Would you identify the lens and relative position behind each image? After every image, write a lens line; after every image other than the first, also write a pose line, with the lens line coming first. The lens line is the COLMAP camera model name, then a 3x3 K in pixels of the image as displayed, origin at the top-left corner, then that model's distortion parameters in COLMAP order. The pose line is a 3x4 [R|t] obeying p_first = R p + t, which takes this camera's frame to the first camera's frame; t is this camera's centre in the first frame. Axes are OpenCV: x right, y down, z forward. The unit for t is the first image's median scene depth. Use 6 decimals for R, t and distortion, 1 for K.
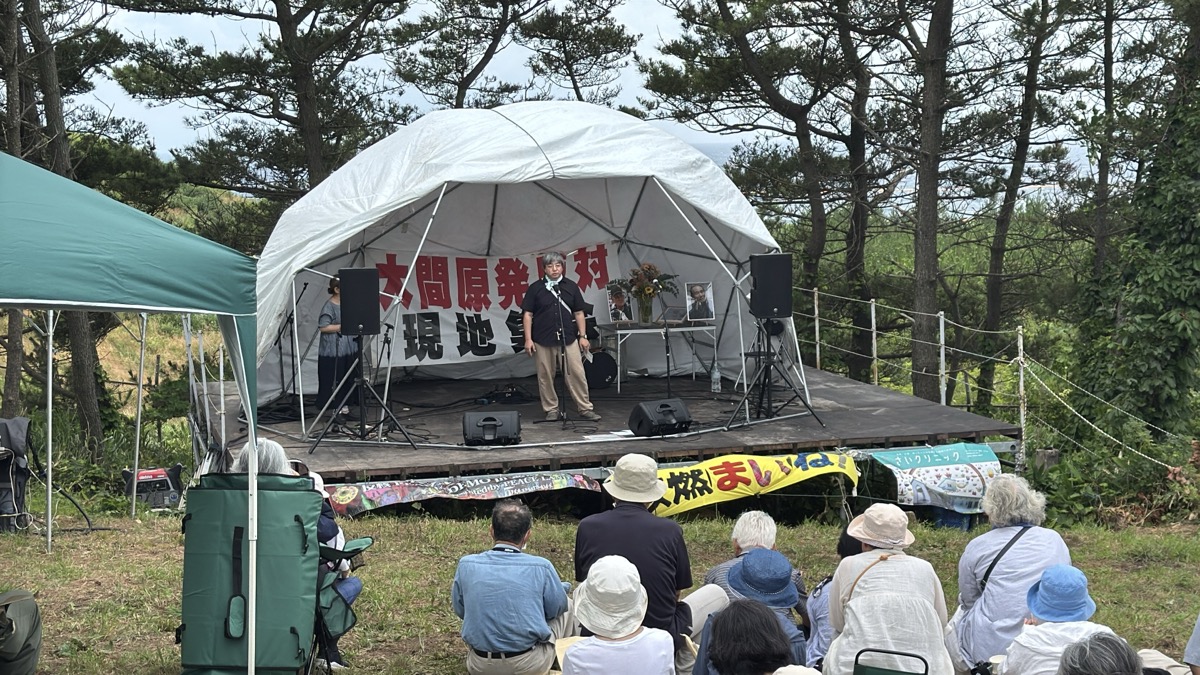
lens RADIAL K [[1916.5, 0, 600.0], [0, 1916.5, 337.5], [0, 0, 1]] dist [0.111164, -0.053080]
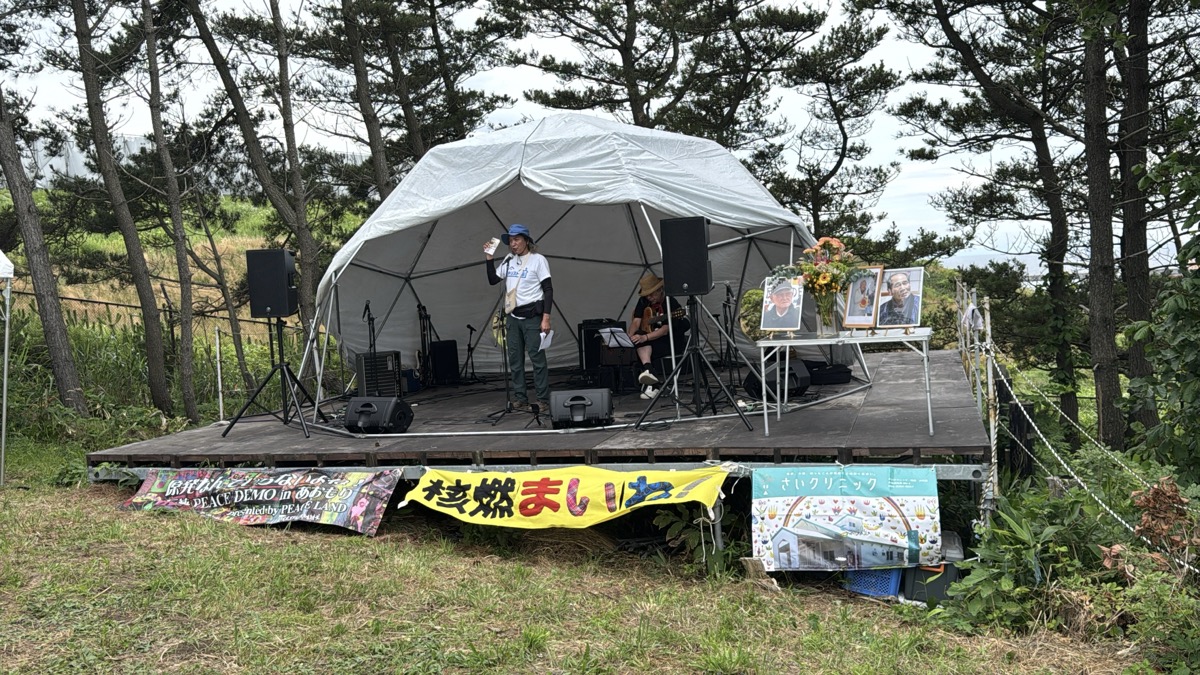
lens RADIAL K [[975.6, 0, 596.0], [0, 975.6, 336.0], [0, 0, 1]] dist [0.091215, -0.005737]
pose [[0.841001, -0.006329, -0.540997, 0.235456], [0.002446, 0.999966, -0.007894, 0.009074], [0.541028, 0.005316, 0.840988, 0.516290]]
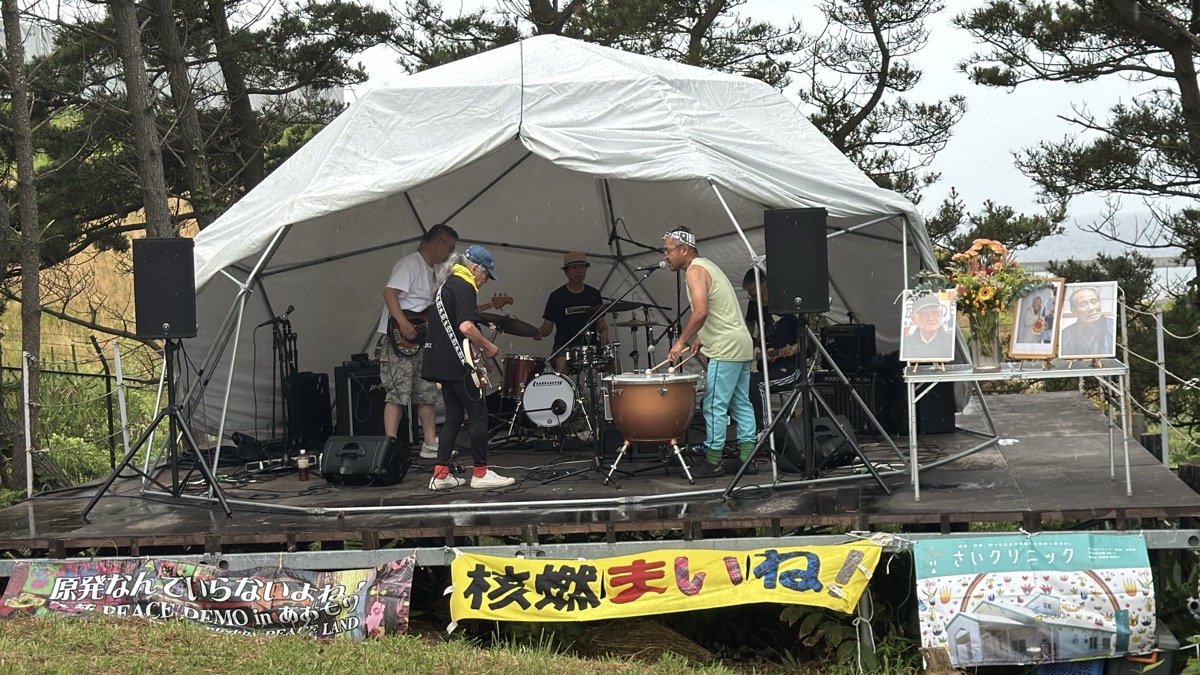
lens RADIAL K [[1917.8, 0, 593.1], [0, 1917.8, 344.3], [0, 0, 1]] dist [0.111597, 0.035975]
pose [[0.920742, -0.008958, -0.390070, 0.221434], [0.000828, 0.999779, -0.021006, 0.010509], [0.390172, 0.019019, 0.920545, 0.345002]]
